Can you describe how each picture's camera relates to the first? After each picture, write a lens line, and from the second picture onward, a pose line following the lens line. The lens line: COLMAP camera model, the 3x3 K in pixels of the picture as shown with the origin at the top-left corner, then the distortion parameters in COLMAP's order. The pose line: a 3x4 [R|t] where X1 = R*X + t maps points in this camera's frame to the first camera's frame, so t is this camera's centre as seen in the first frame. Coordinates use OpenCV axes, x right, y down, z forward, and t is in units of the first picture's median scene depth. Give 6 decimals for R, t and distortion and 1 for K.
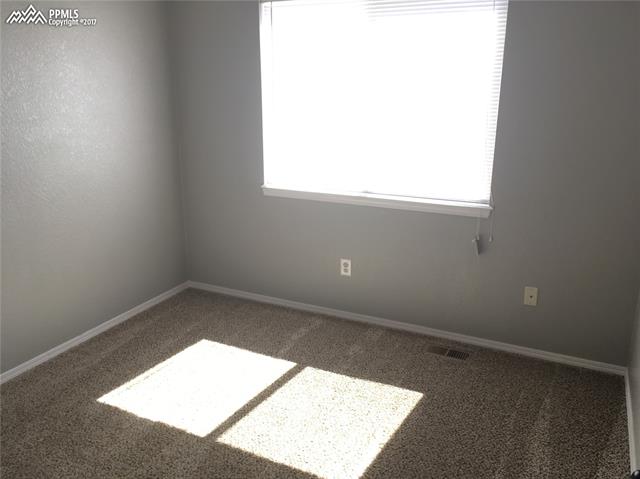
lens RADIAL K [[540.1, 0, 320.0], [0, 540.1, 239.5], [0, 0, 1]] dist [0.096181, 0.003685]
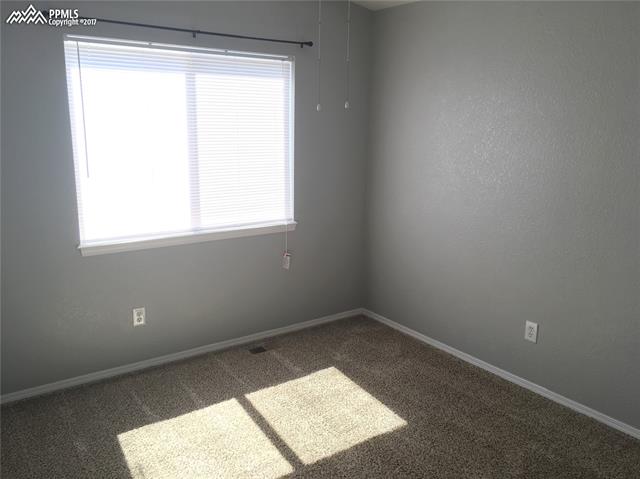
lens RADIAL K [[540.1, 0, 320.0], [0, 540.1, 239.5], [0, 0, 1]] dist [0.096181, 0.003685]
pose [[0.473754, -0.183186, 0.861394, -0.706433], [0.231097, 0.969708, 0.079120, -0.095789], [-0.849795, 0.161583, 0.501737, 0.257026]]
